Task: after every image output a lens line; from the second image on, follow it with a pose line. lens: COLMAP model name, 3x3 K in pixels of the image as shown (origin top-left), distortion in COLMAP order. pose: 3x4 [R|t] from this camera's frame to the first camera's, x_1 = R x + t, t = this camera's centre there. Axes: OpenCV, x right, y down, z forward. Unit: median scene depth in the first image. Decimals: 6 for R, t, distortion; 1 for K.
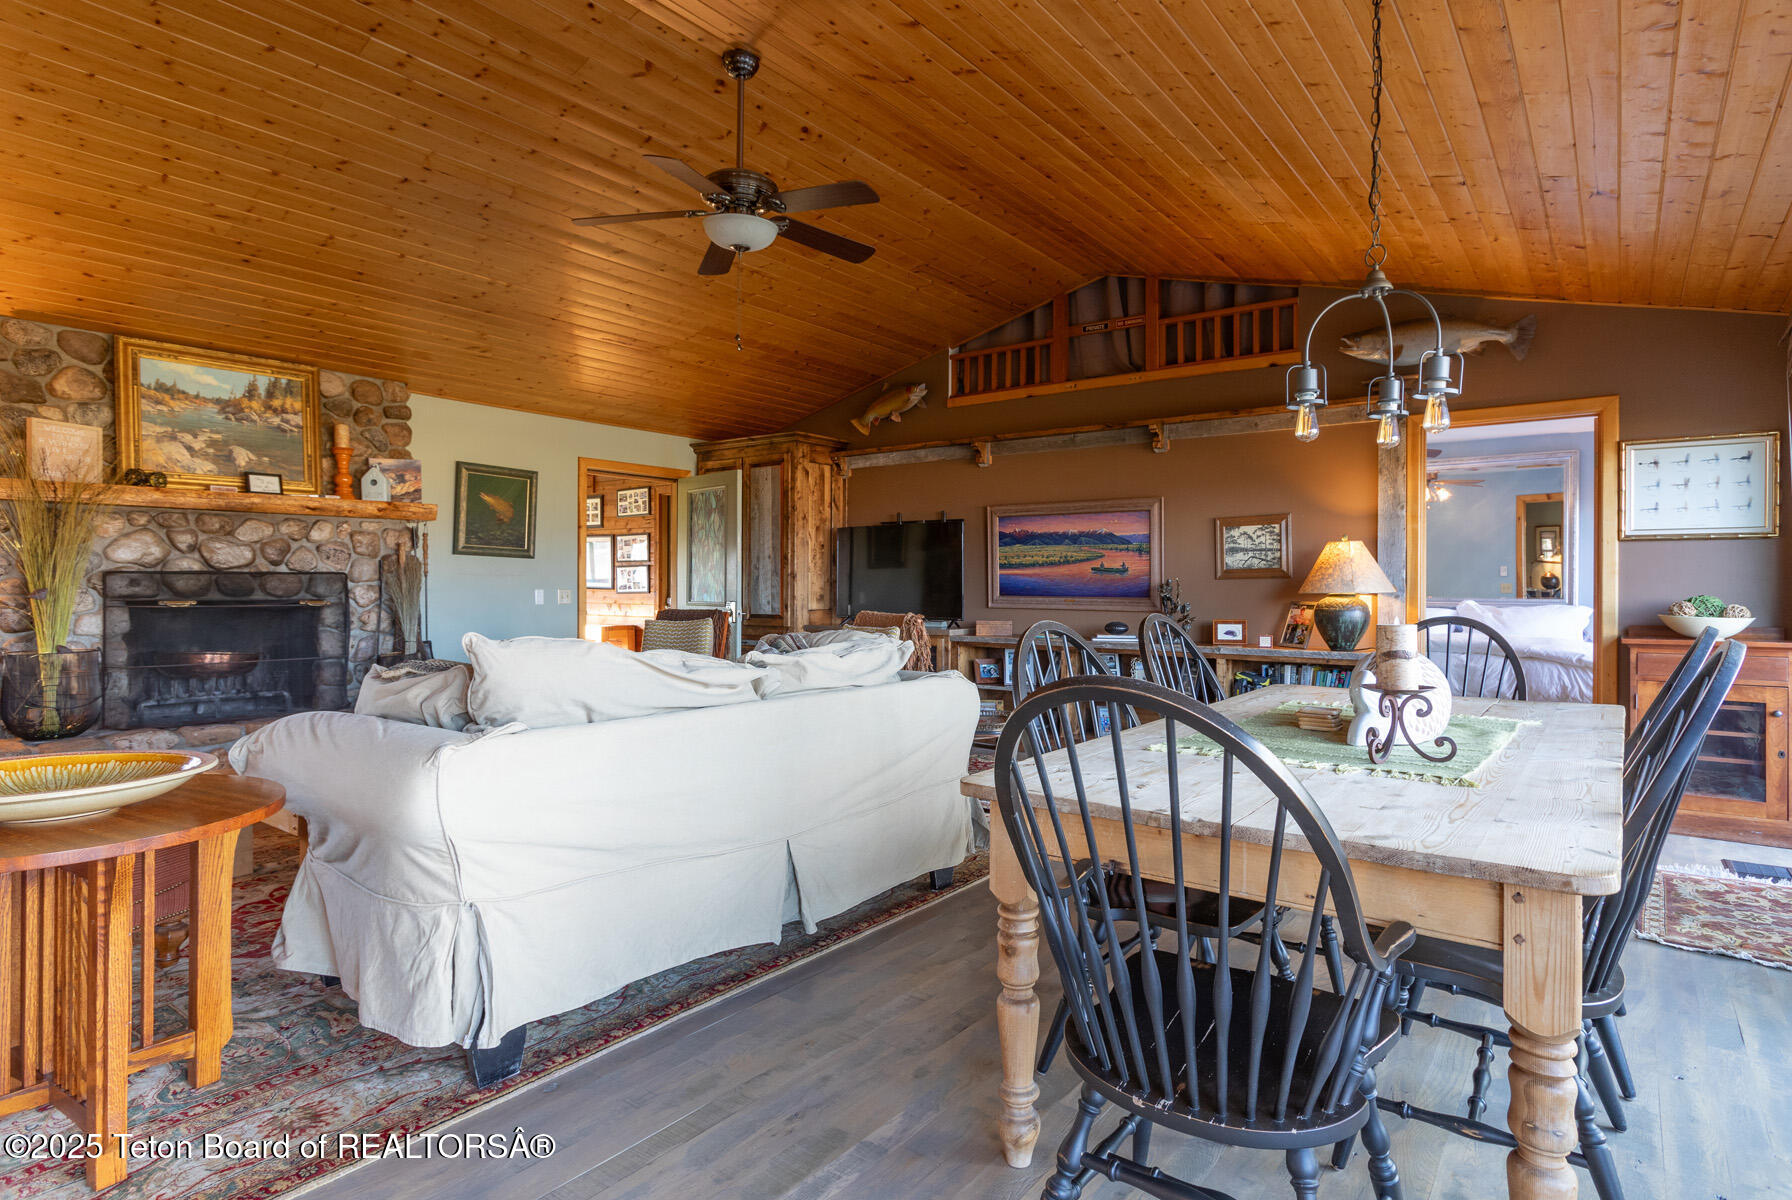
lens RADIAL K [[929.2, 0, 897.8], [0, 929.2, 591.5], [0, 0, 1]] dist [0.002590, 0.000749]
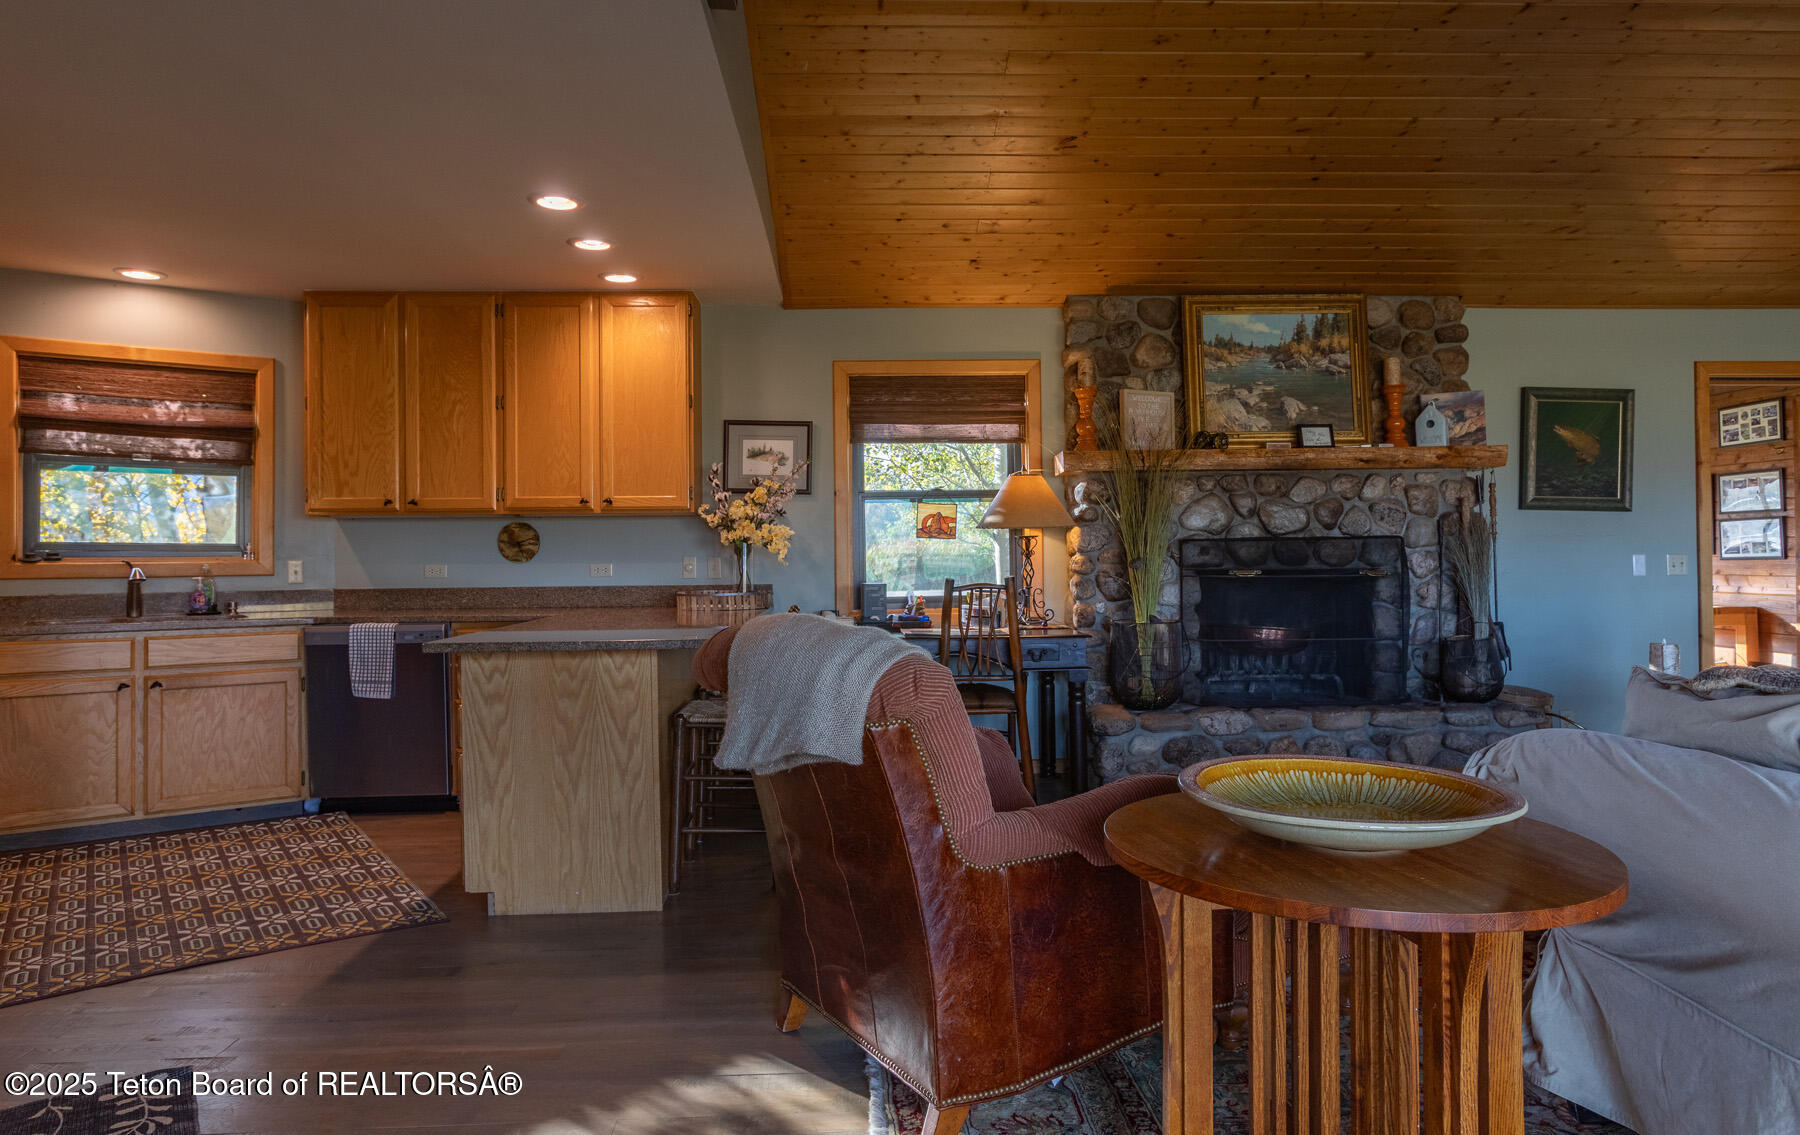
lens RADIAL K [[1118.1, 0, 900.3], [0, 1118.1, 565.2], [0, 0, 1]] dist [0.001252, 0.001167]
pose [[0.637471, -0.001284, -0.770473, -0.119858], [0.005797, 0.999978, 0.003129, -0.000219], [0.770453, -0.006461, 0.637464, 0.028693]]
